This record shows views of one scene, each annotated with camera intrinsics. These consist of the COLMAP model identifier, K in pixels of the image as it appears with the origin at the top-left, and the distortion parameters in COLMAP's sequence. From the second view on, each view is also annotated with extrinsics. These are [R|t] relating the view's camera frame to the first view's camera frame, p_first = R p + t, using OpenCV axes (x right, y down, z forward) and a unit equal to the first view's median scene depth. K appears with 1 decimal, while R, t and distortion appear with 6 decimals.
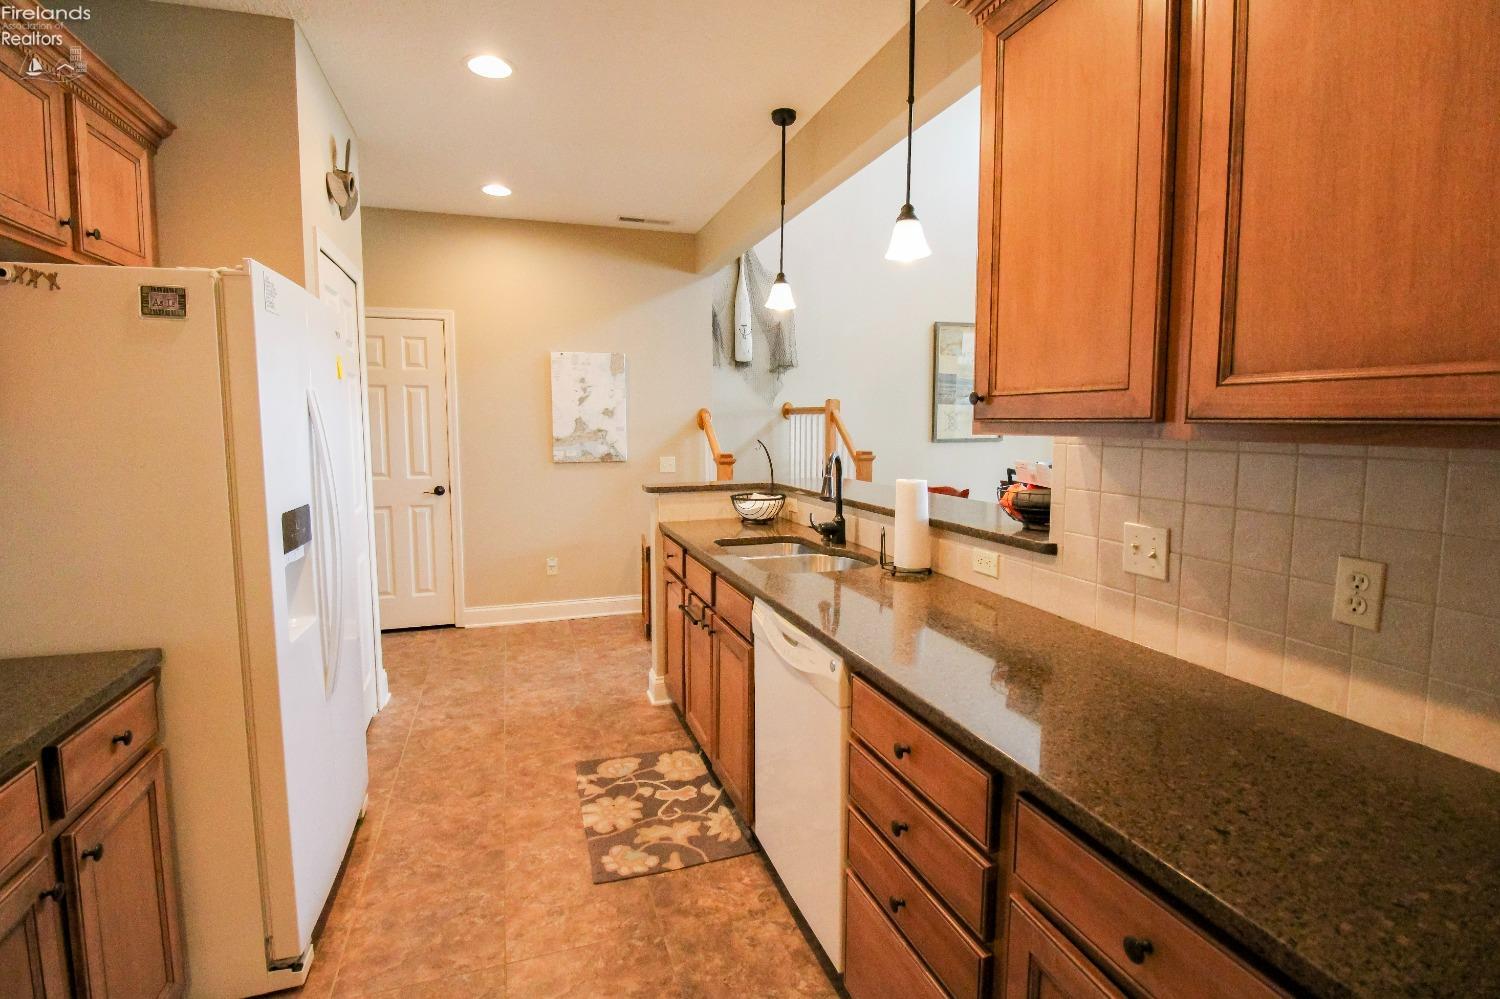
lens RADIAL K [[710.7, 0, 754.3], [0, 710.7, 482.8], [0, 0, 1]] dist [0.002601, -0.014579]
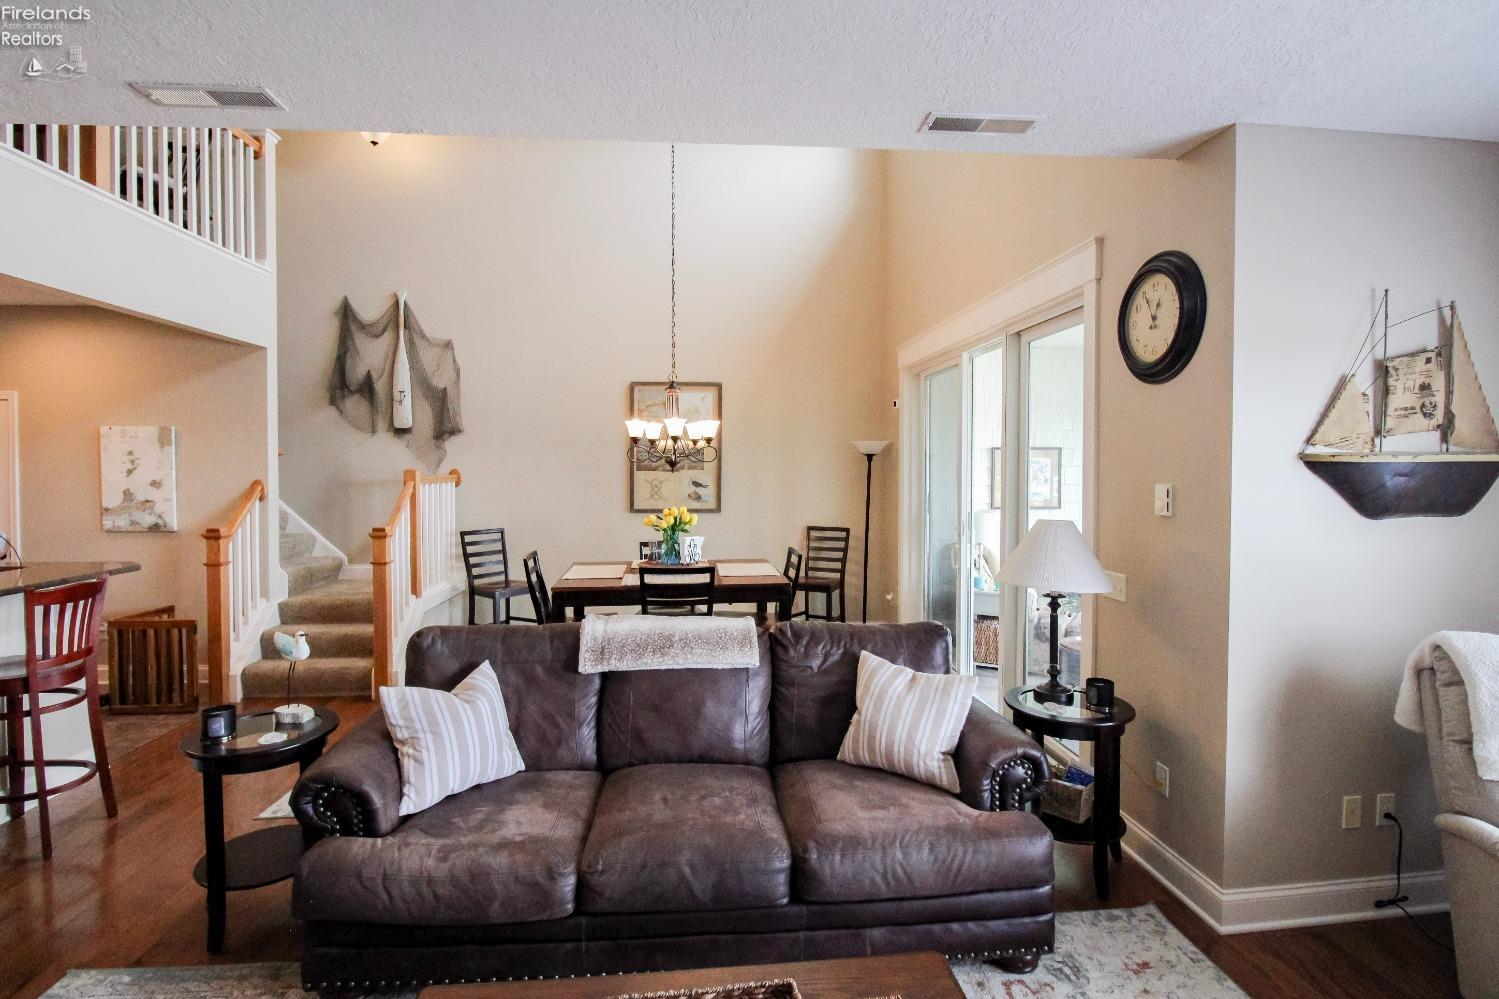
lens RADIAL K [[715.3, 0, 749.2], [0, 715.3, 483.6], [0, 0, 1]] dist [0.000395, -0.014827]
pose [[0.970822, 0.011104, -0.239543, 1.695503], [-0.026553, 0.997762, -0.061362, -0.114549], [0.238326, 0.065932, 0.968945, 0.406824]]
